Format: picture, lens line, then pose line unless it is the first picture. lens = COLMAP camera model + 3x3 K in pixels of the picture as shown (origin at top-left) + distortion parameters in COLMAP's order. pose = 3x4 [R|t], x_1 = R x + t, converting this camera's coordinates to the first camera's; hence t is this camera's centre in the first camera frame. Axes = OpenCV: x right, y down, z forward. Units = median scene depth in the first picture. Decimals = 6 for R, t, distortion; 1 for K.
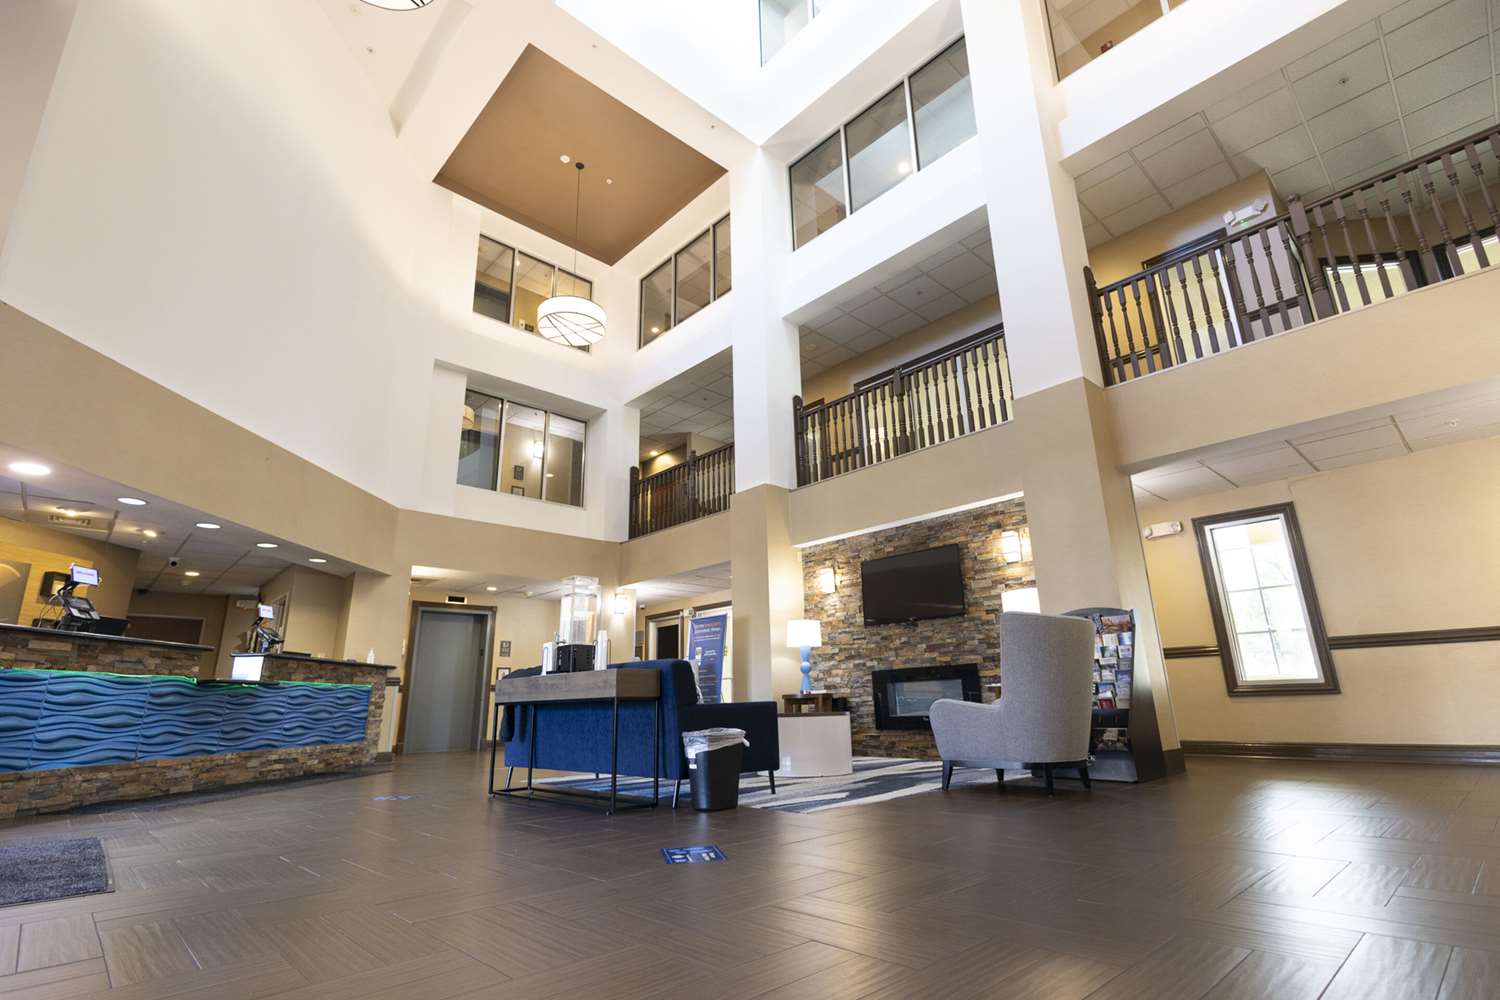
lens RADIAL K [[703.4, 0, 750.4], [0, 703.4, 500.5], [0, 0, 1]] dist [0.012294, -0.000794]
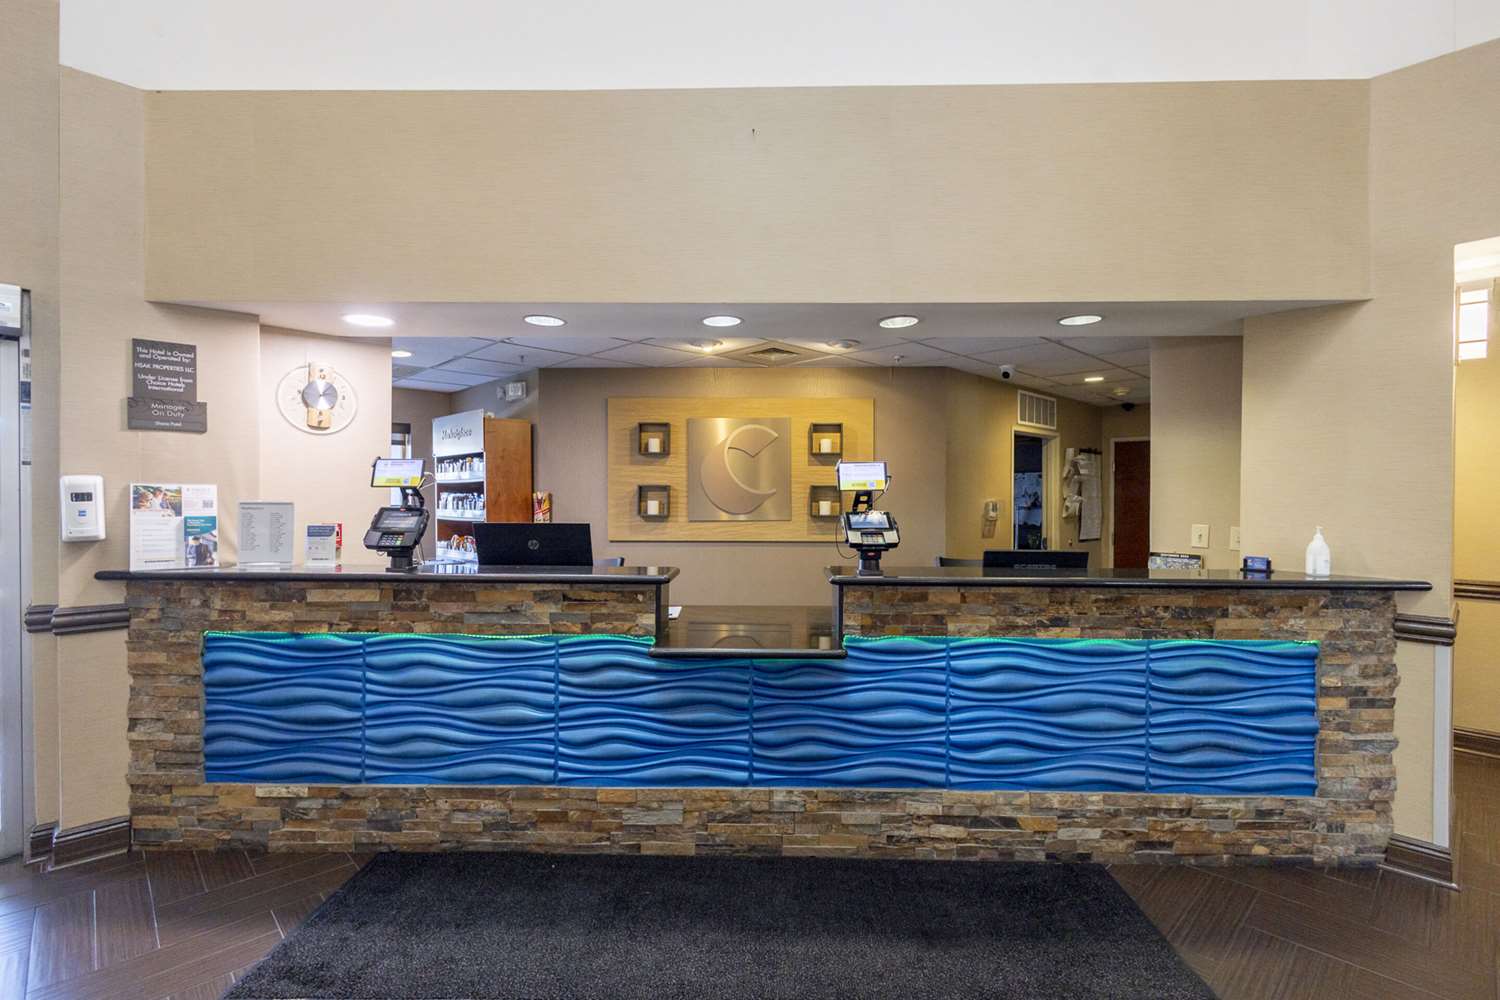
lens RADIAL K [[703.4, 0, 747.3], [0, 703.4, 500.4], [0, 0, 1]] dist [0.012294, -0.000794]
pose [[0.013165, 0.031498, -0.999417, -0.255425], [0.276244, 0.960489, 0.033910, 0.139537], [0.960997, -0.276530, 0.003943, 0.944001]]
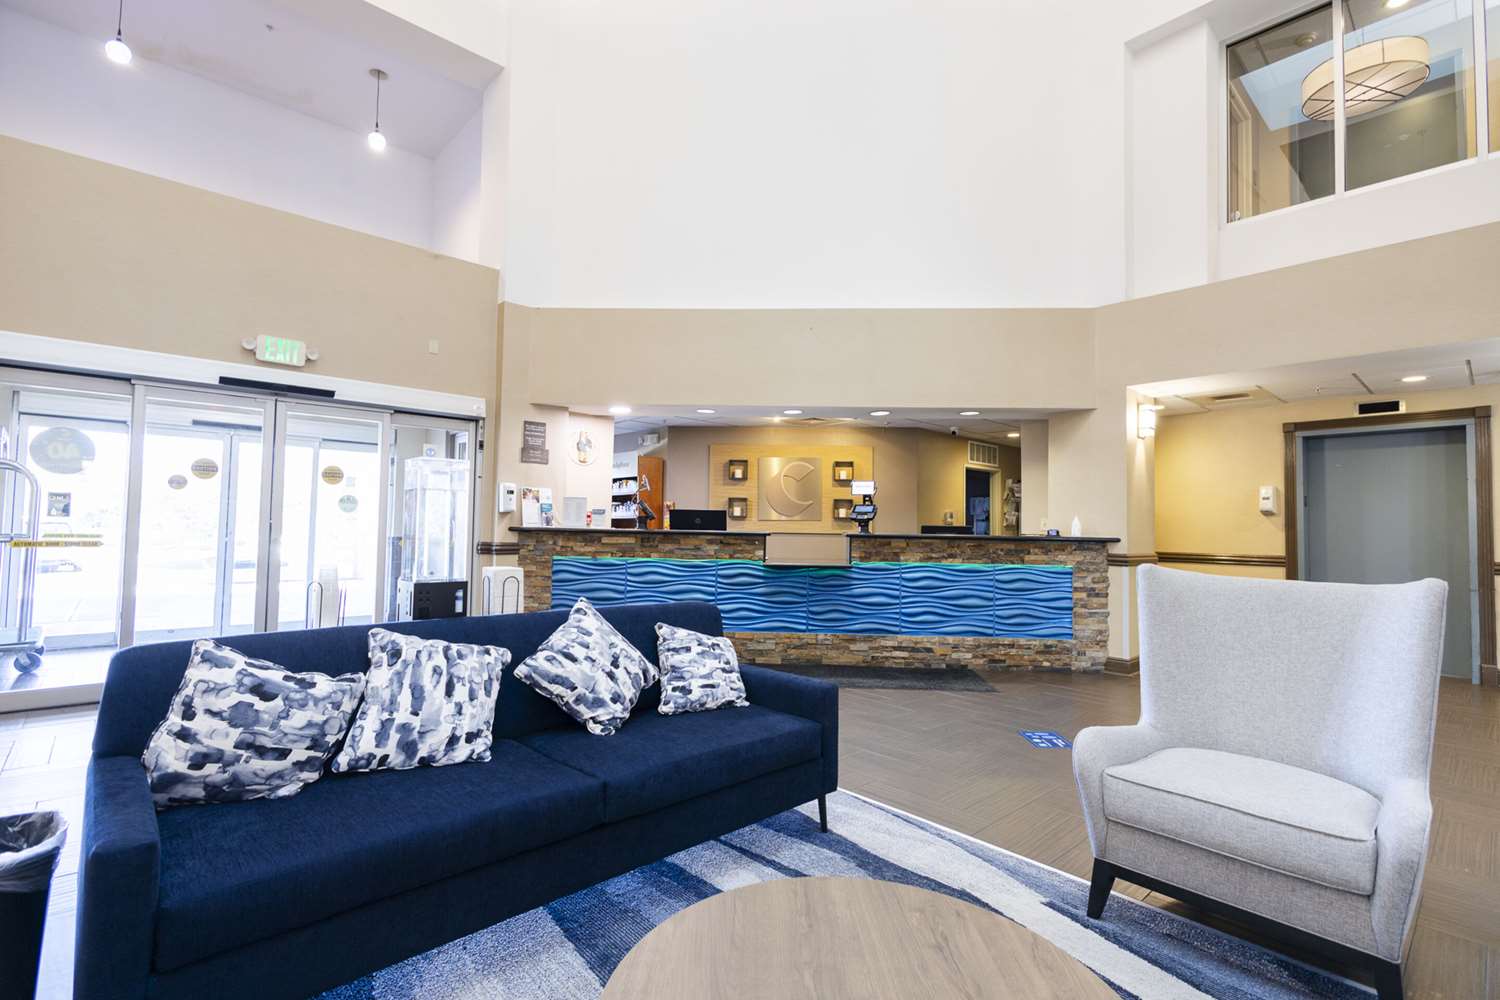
lens RADIAL K [[703.4, 0, 753.1], [0, 703.4, 497.8], [0, 0, 1]] dist [0.012294, -0.000794]
pose [[-0.002583, -0.019971, -0.999797, 0.232347], [0.265465, 0.963914, -0.019940, 0.153679], [0.964117, -0.265463, 0.002811, 0.875927]]
